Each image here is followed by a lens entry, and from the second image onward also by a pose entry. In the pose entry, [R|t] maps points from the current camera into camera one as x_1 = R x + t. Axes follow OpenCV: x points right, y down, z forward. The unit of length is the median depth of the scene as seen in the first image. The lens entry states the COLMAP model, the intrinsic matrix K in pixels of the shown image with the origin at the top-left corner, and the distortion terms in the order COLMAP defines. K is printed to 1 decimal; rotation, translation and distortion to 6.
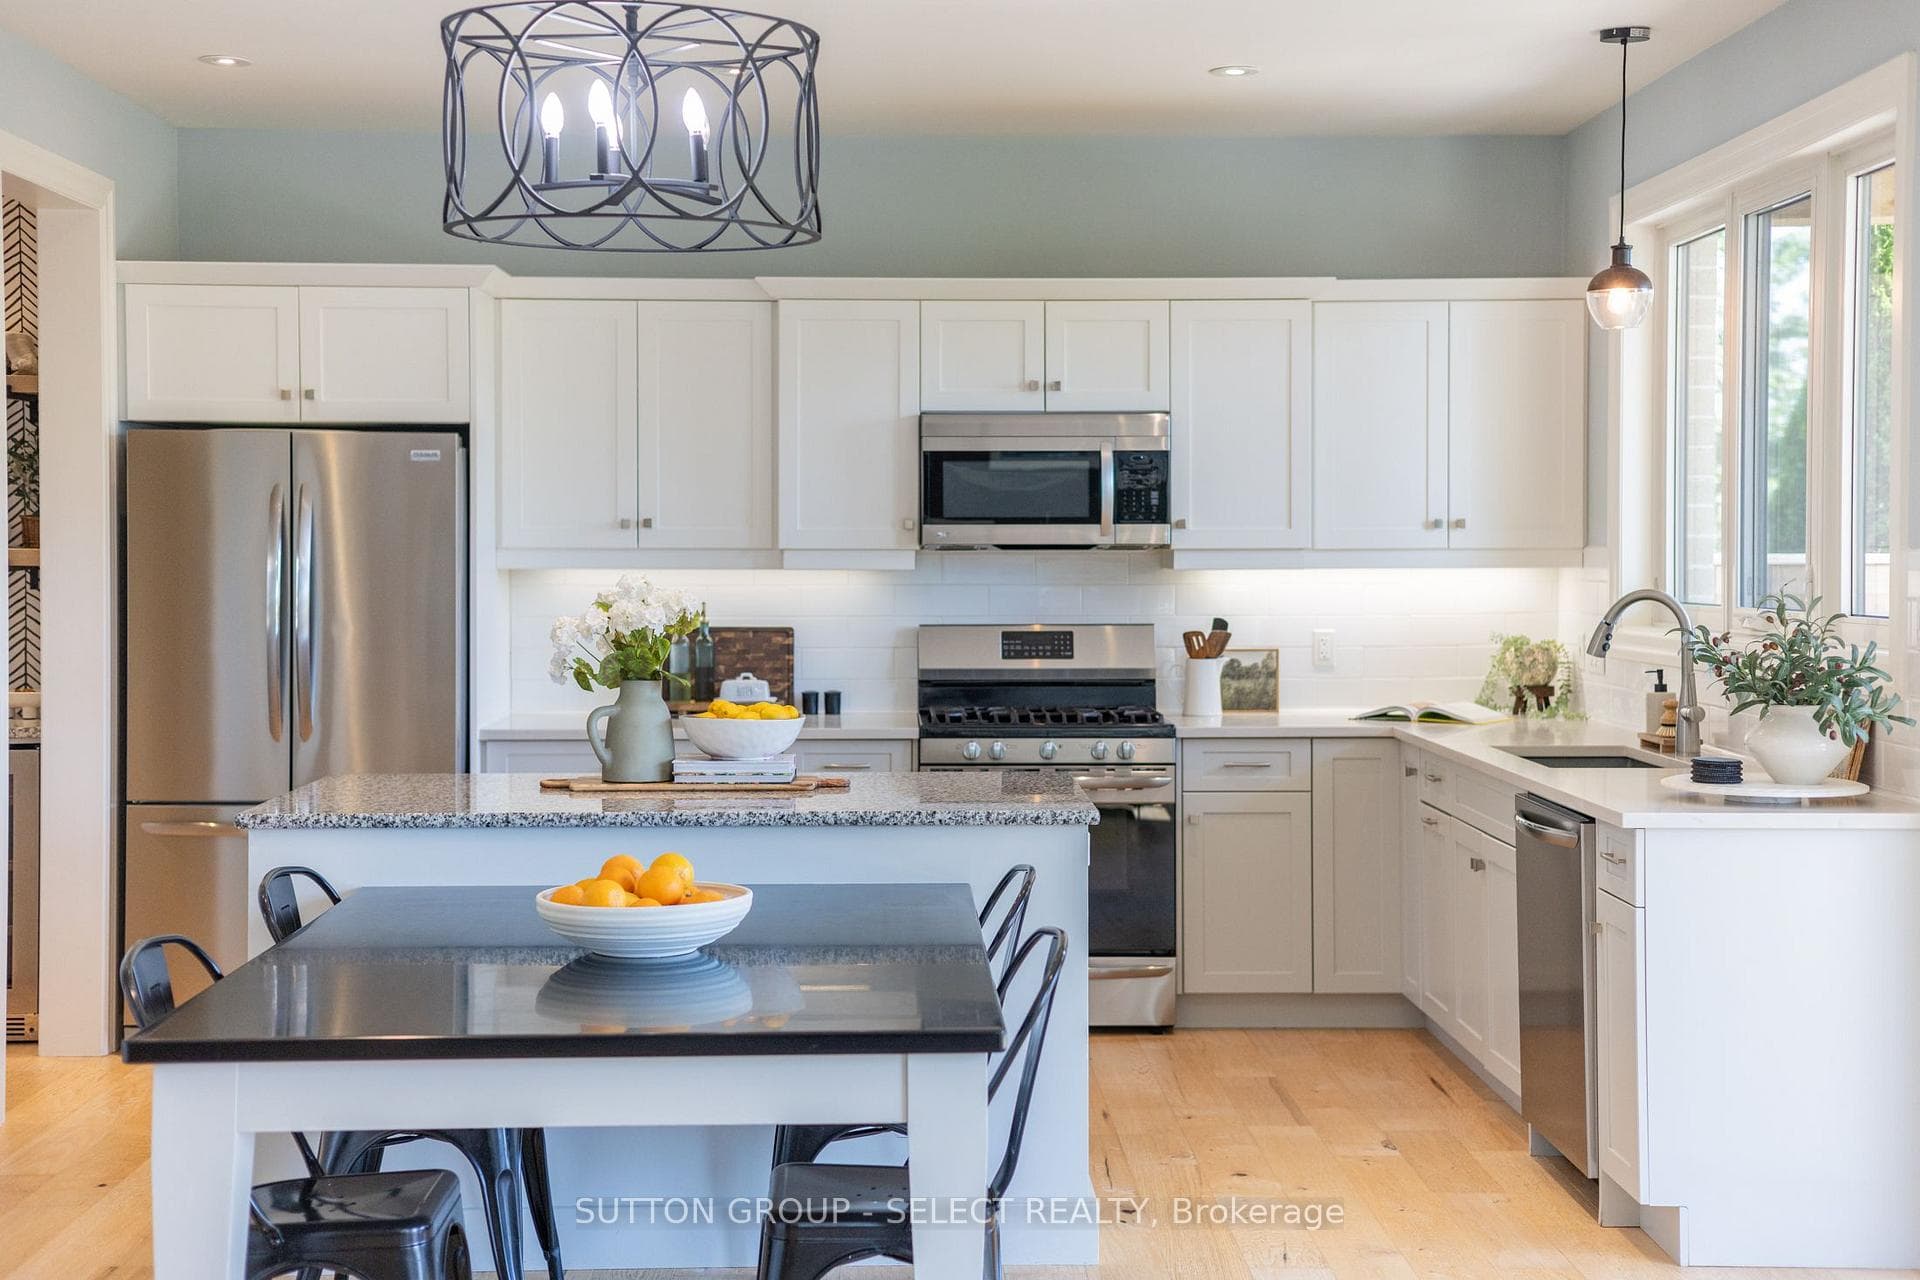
lens RADIAL K [[2826.4, 0, 957.2], [0, 2826.4, 629.2], [0, 0, 1]] dist [0.177087, 0.006798]
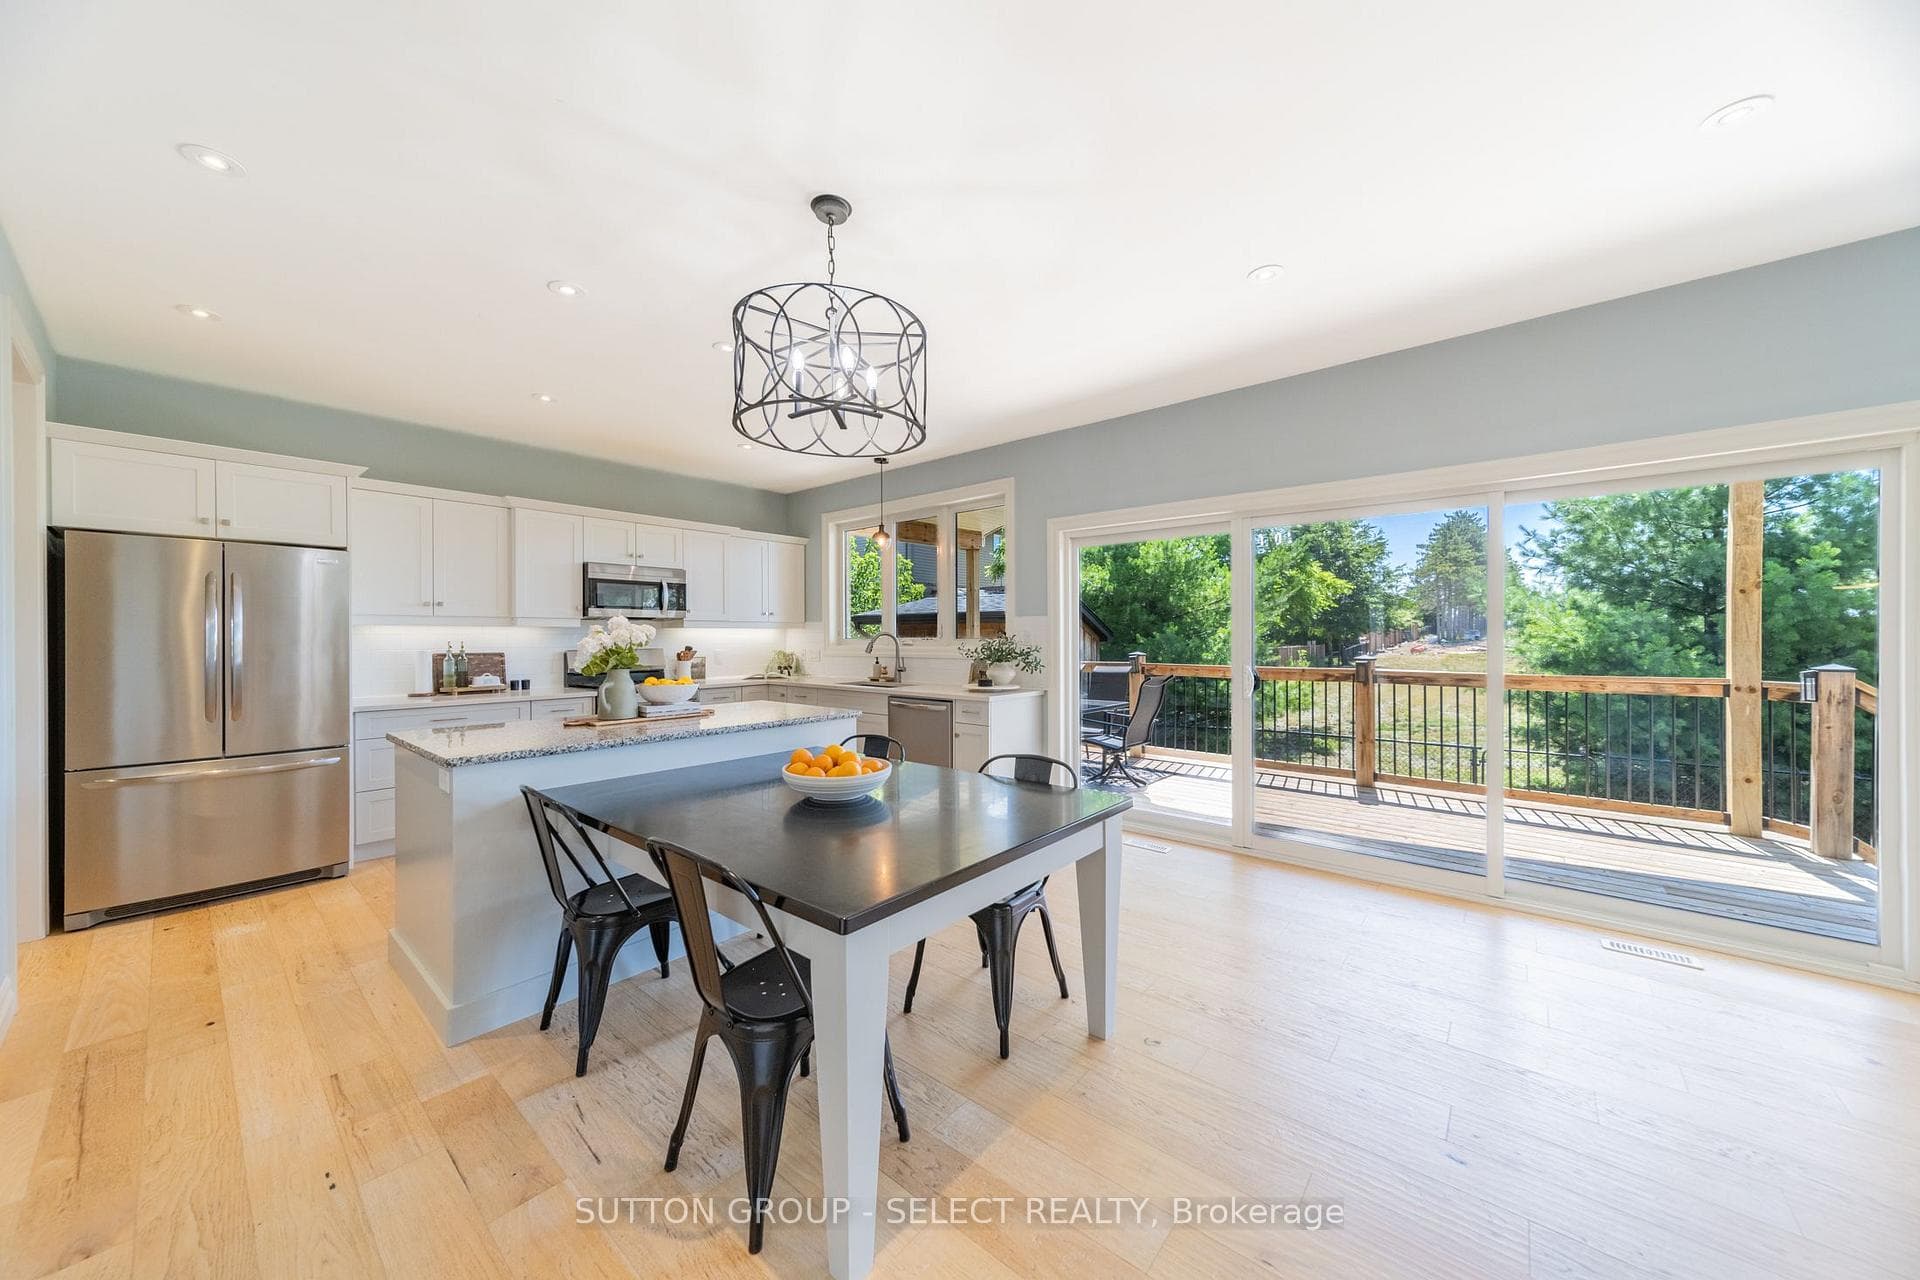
lens RADIAL K [[673.8, 0, 960.0], [0, 673.8, 640.0], [0, 0, 1]] dist [0.001581, 0.000075]
pose [[0.640770, -0.004472, 0.767720, -0.250089], [0.028897, 0.999415, -0.018296, 0.010069], [-0.767189, 0.033908, 0.640524, 0.382709]]
